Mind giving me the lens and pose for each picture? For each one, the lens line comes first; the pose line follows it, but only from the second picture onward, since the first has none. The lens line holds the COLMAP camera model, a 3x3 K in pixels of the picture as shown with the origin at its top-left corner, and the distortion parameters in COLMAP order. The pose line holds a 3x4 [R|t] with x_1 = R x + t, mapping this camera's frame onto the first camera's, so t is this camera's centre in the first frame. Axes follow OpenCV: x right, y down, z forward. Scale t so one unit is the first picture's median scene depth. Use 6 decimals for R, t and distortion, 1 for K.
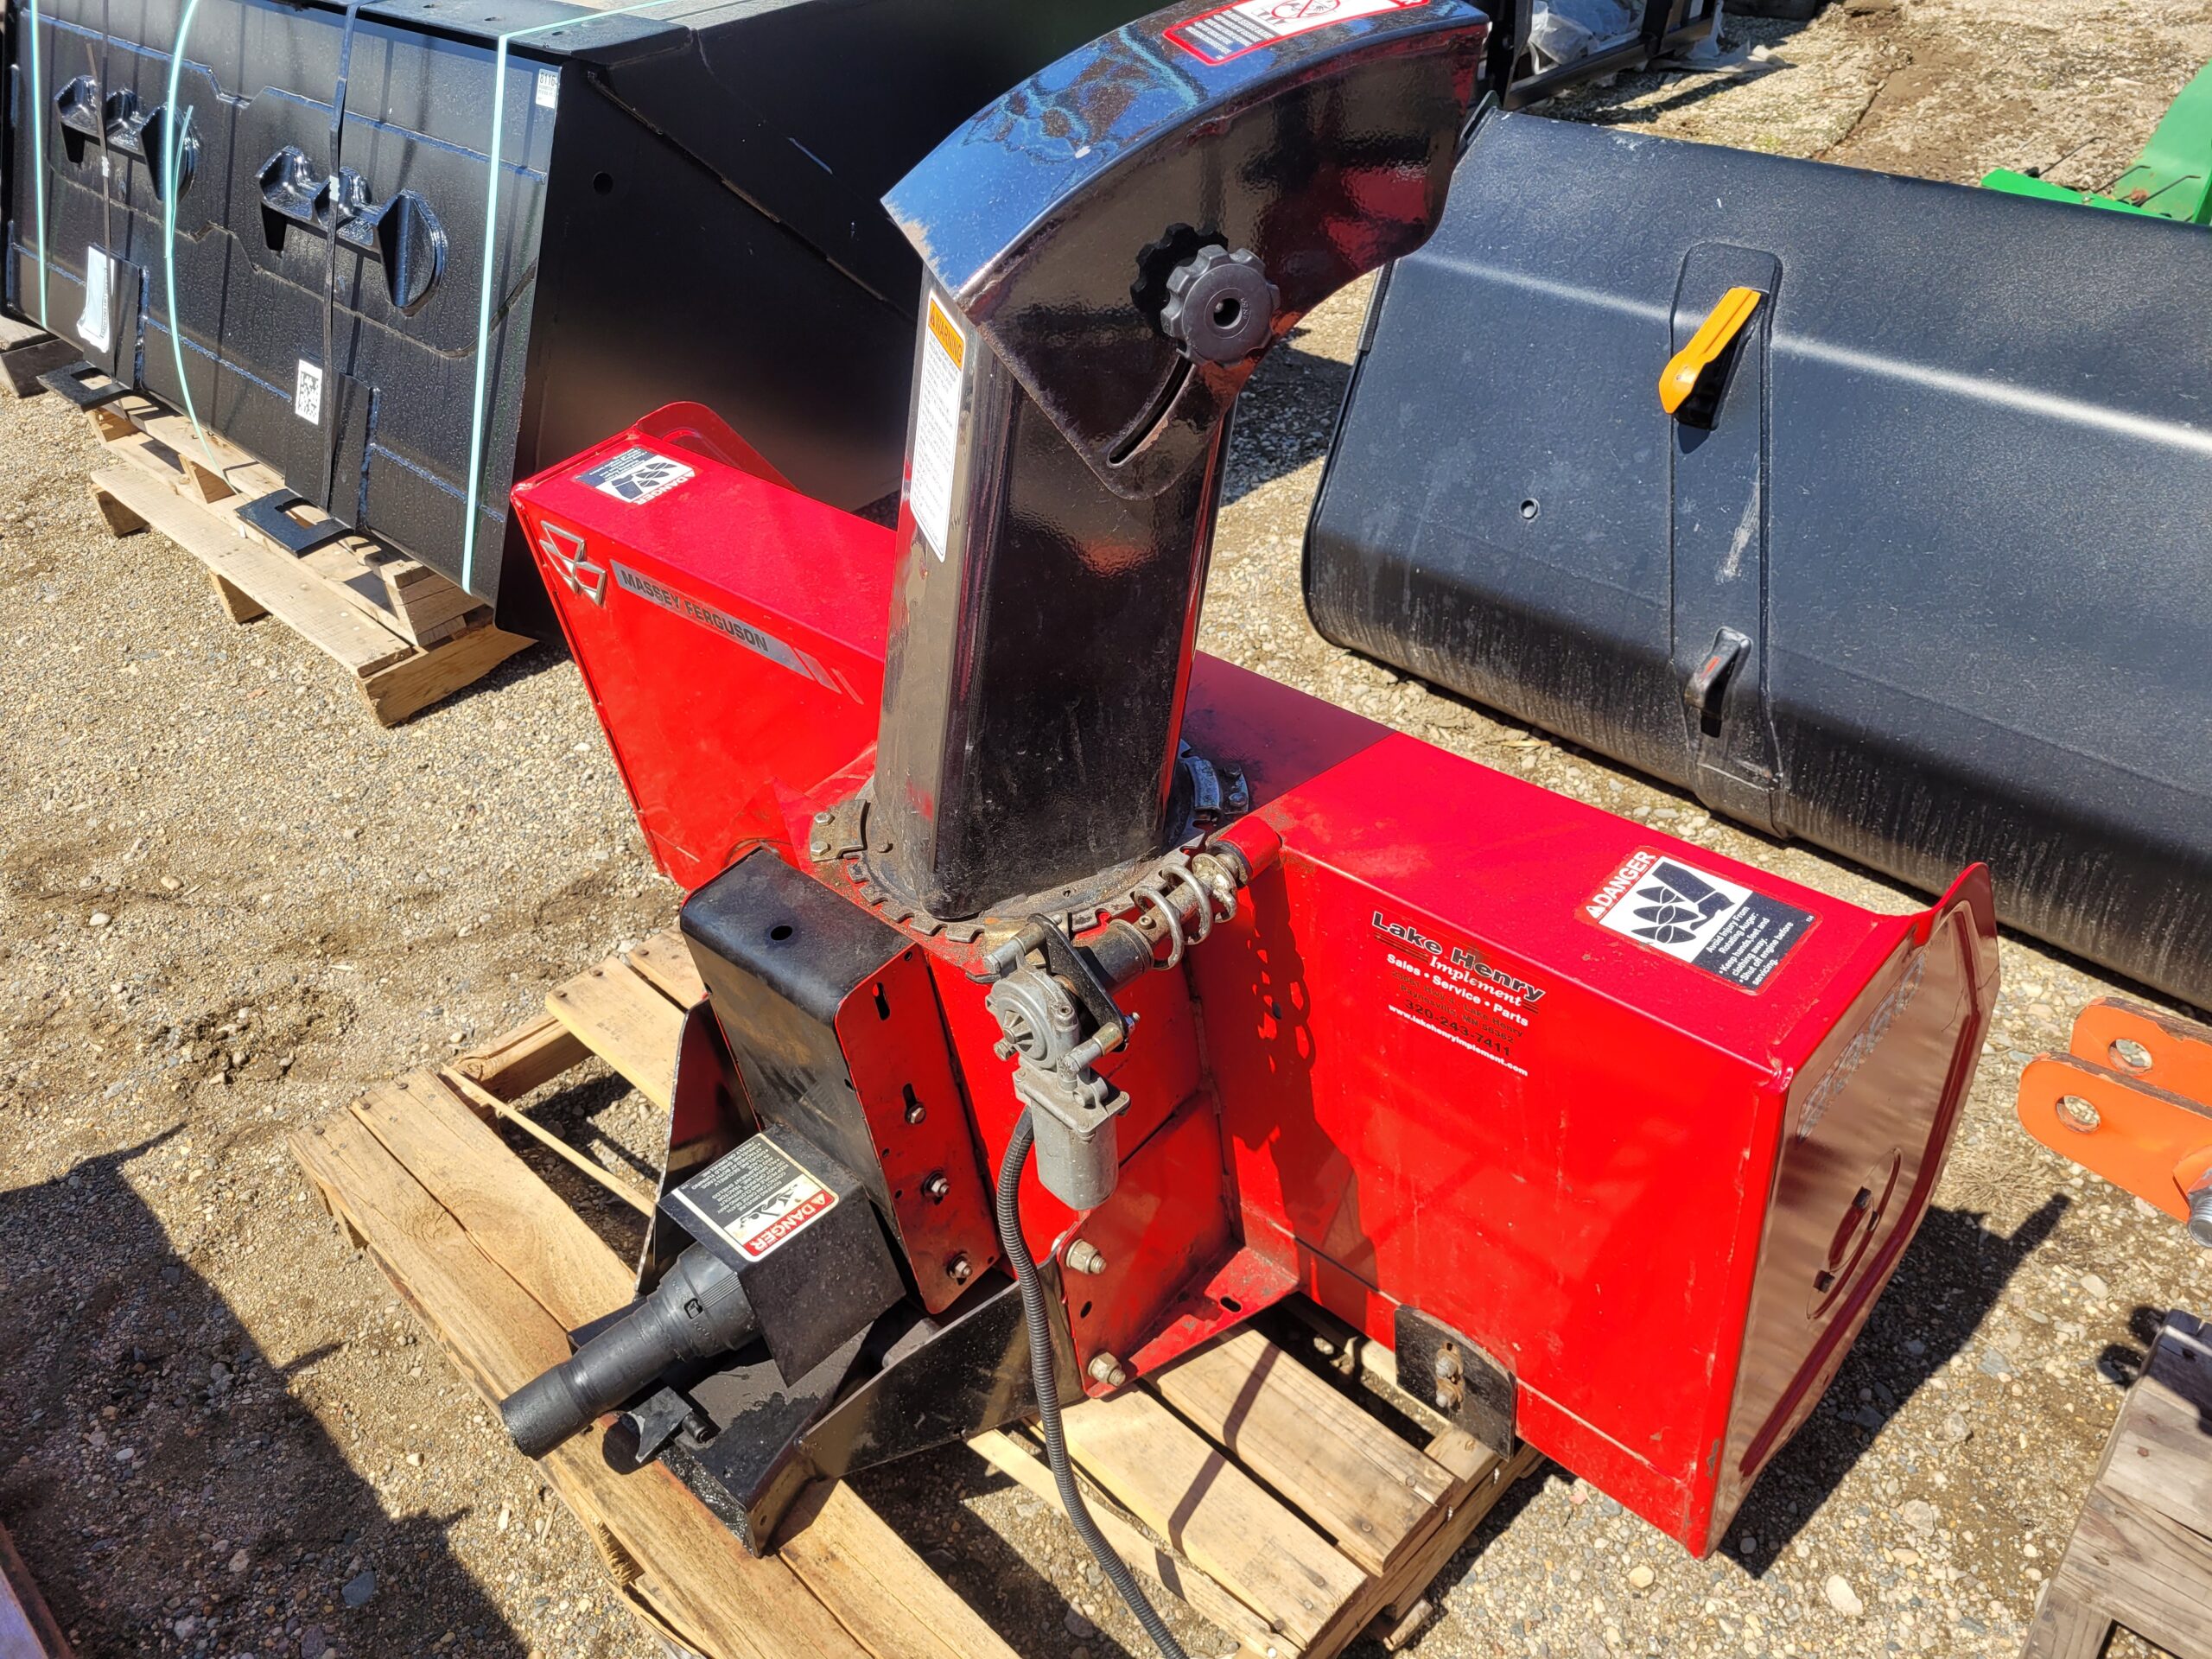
lens RADIAL K [[1673.7, 0, 1111.1], [0, 1673.7, 824.6], [0, 0, 1]] dist [0.037157, 0.001314]
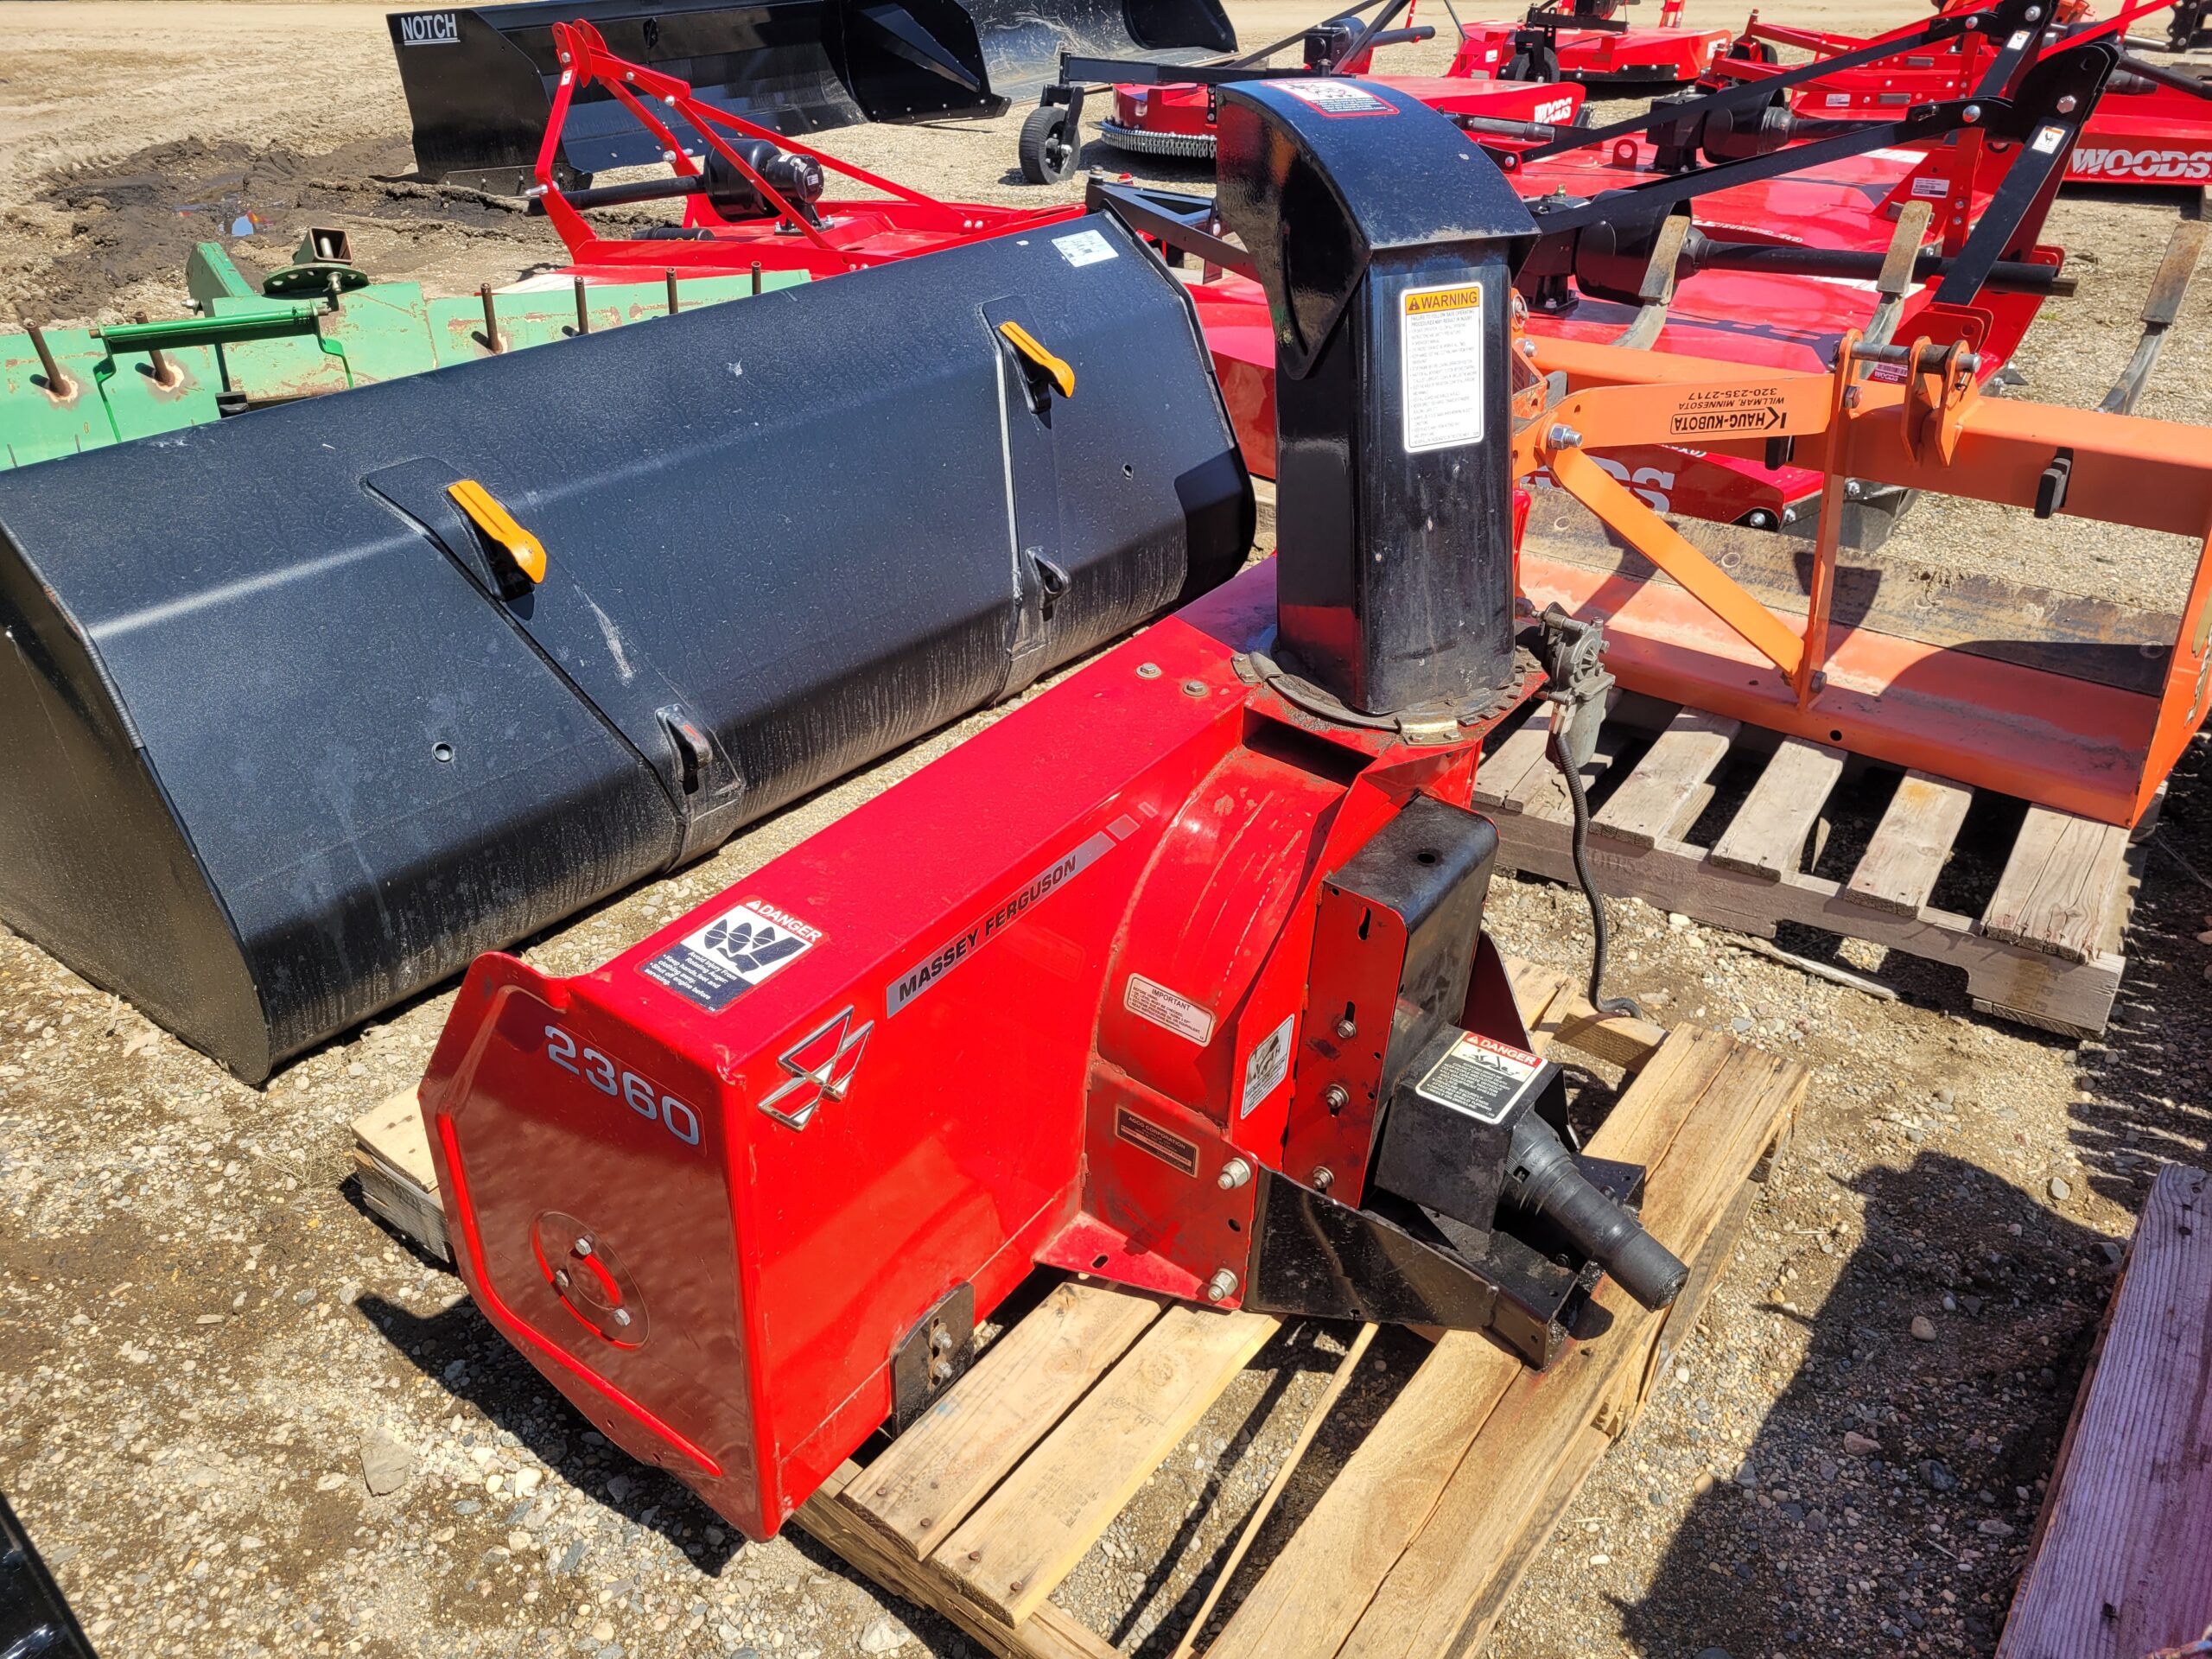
lens RADIAL K [[1673.7, 0, 1111.1], [0, 1673.7, 824.6], [0, 0, 1]] dist [0.037157, 0.001314]
pose [[-0.130883, -0.446675, 0.885071, -0.934367], [0.600916, 0.674320, 0.429176, -0.464414], [-0.788524, 0.588025, 0.180157, 0.711722]]
